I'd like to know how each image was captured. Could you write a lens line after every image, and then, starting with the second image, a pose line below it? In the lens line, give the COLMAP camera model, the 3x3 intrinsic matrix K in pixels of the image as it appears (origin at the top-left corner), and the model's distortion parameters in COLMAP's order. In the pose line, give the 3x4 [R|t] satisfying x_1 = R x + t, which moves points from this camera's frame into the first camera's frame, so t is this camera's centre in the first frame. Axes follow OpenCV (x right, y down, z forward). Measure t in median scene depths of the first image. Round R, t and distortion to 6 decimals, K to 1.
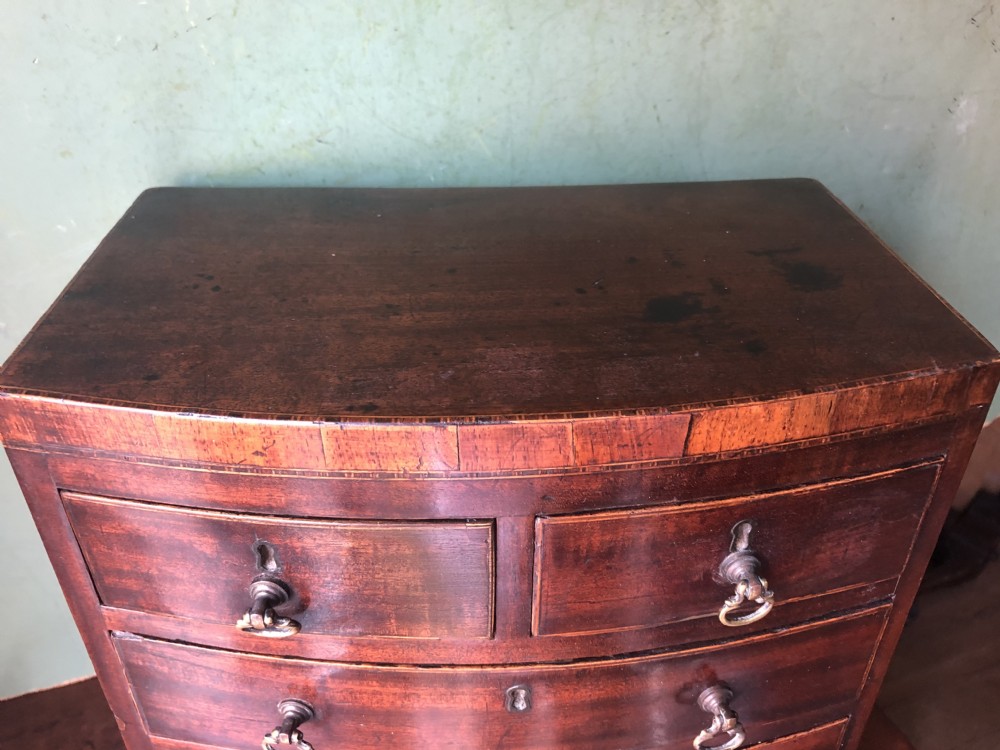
lens RADIAL K [[820.6, 0, 491.5], [0, 820.6, 372.7], [0, 0, 1]] dist [0.015665, -0.009779]
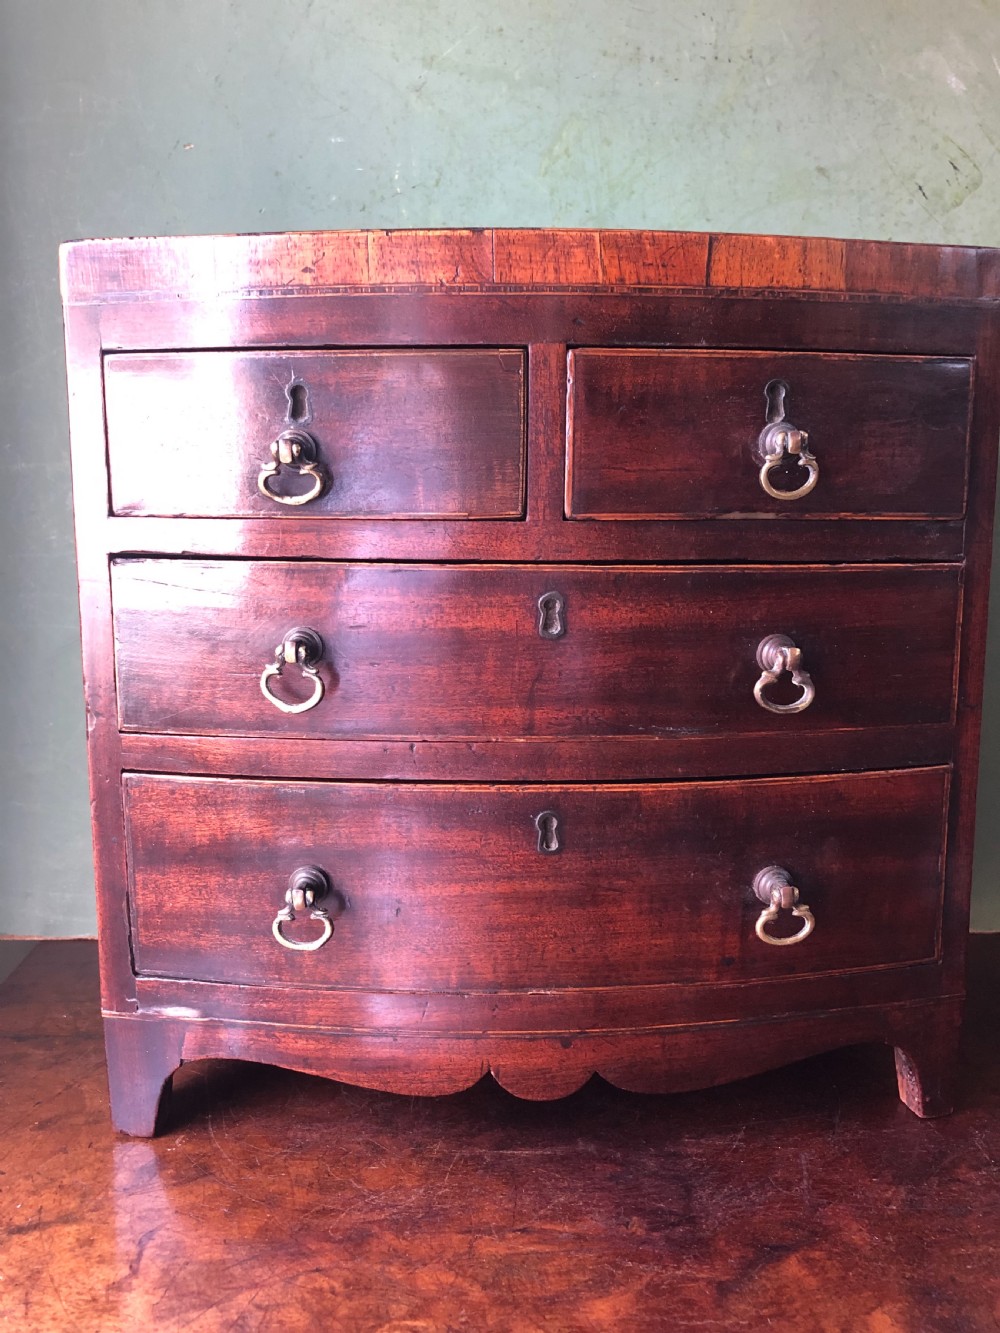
lens RADIAL K [[1169.0, 0, 492.6], [0, 1169.0, 682.3], [0, 0, 1]] dist [0.017282, -0.116089]
pose [[0.999680, 0.007492, -0.024148, -0.000593], [-0.016384, 0.919396, -0.392993, 1.124699], [0.019257, 0.393263, 0.919224, -0.176957]]
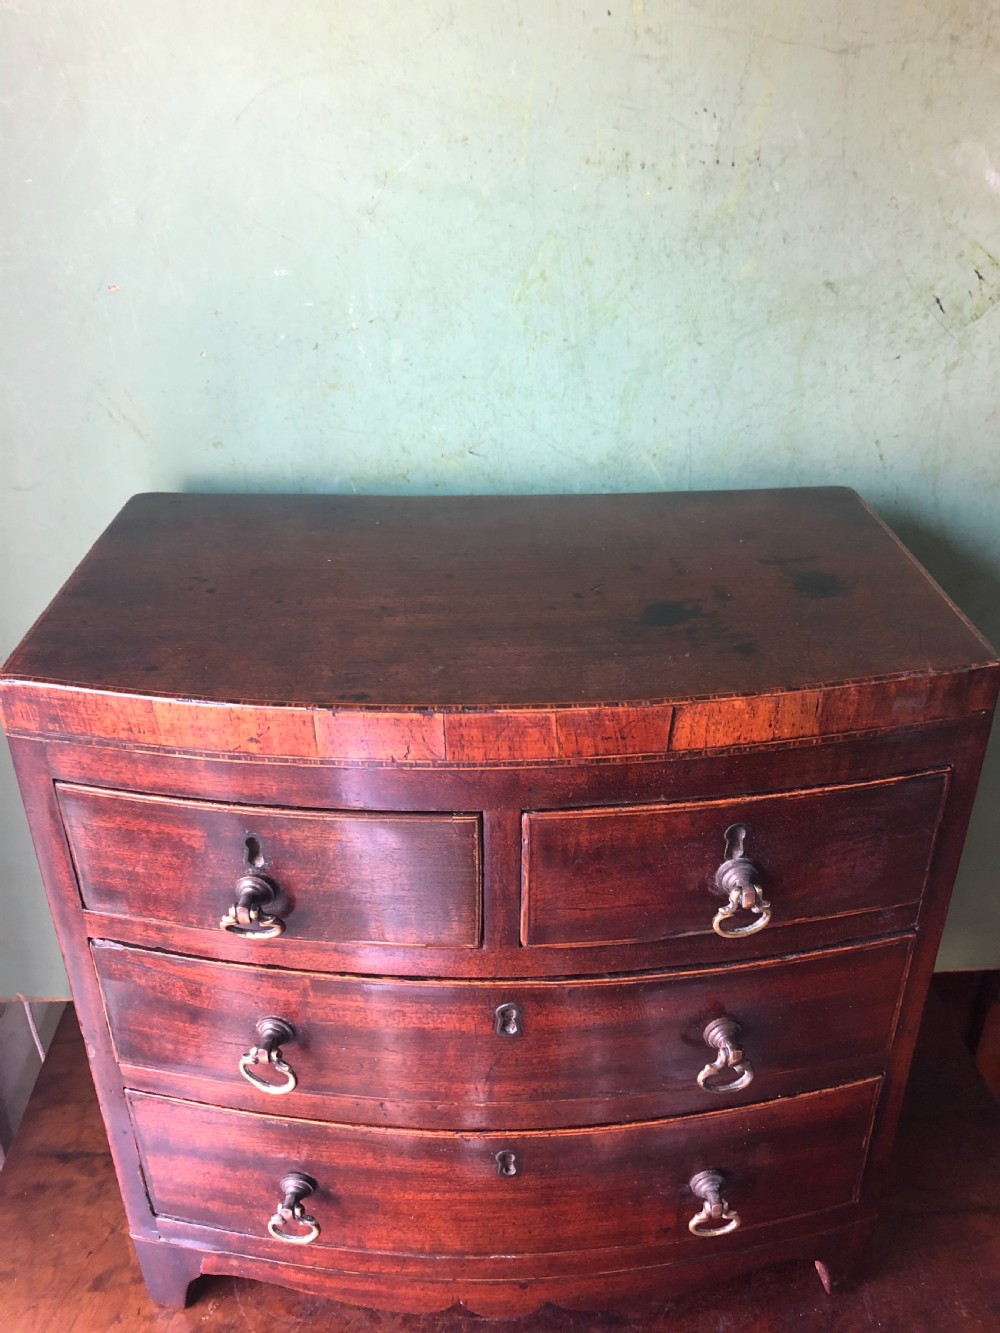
lens RADIAL K [[1057.2, 0, 472.0], [0, 1057.2, 644.9], [0, 0, 1]] dist [0.112995, -0.264562]
pose [[0.998746, 0.011451, -0.048731, 0.052945], [-0.015954, 0.995533, -0.093062, 0.093569], [0.047447, 0.093722, 0.994467, -0.310552]]
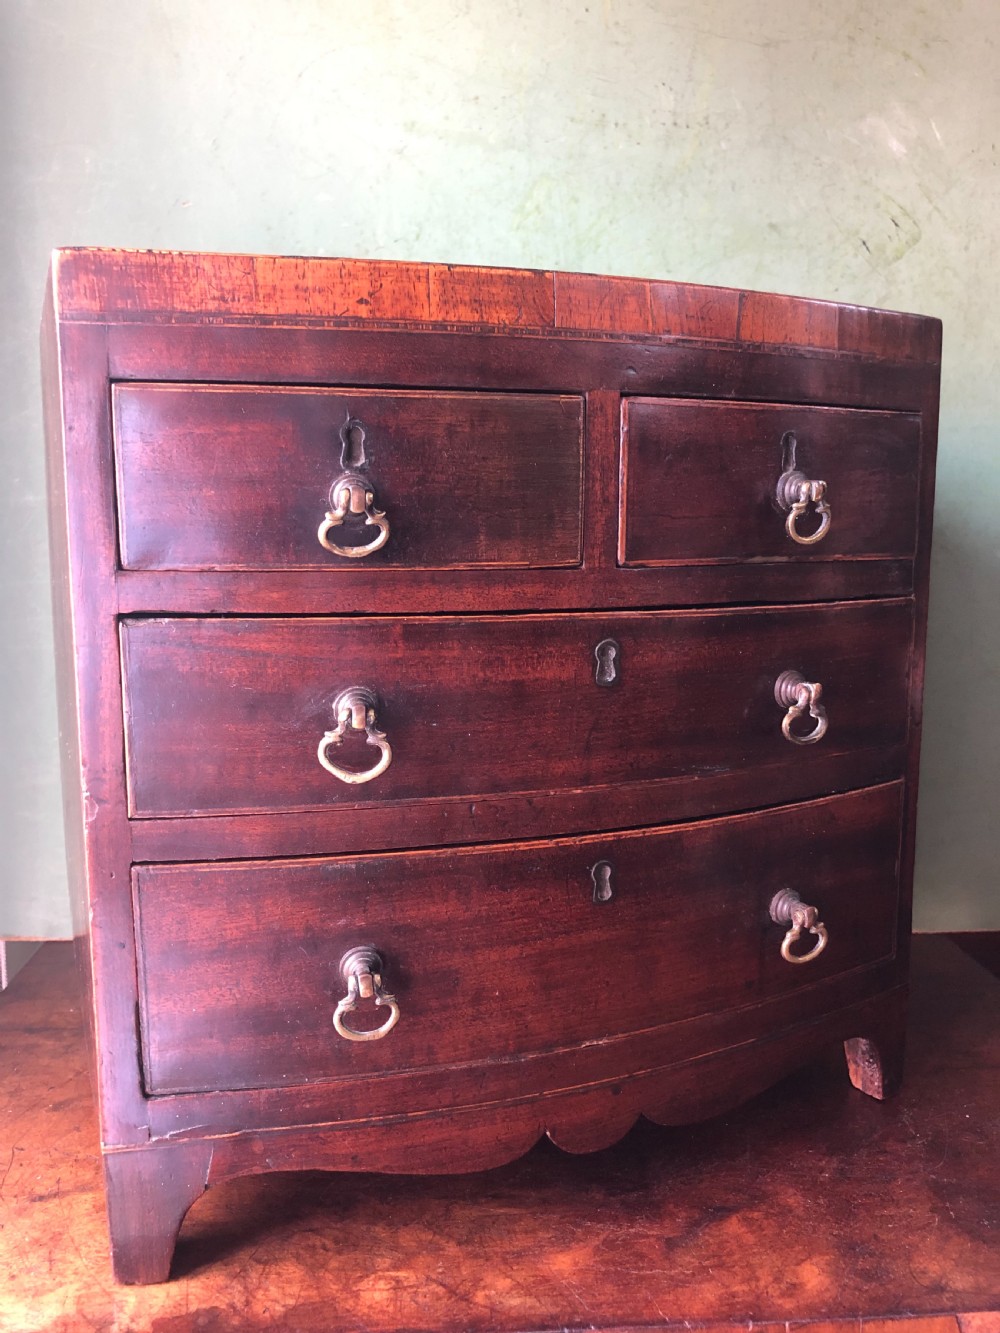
lens RADIAL K [[1169.0, 0, 492.6], [0, 1169.0, 682.3], [0, 0, 1]] dist [0.017282, -0.116089]
pose [[0.944435, -0.045282, 0.325565, -0.580813], [0.172093, 0.911985, -0.372380, 1.006650], [-0.280049, 0.407716, 0.869103, -0.072910]]
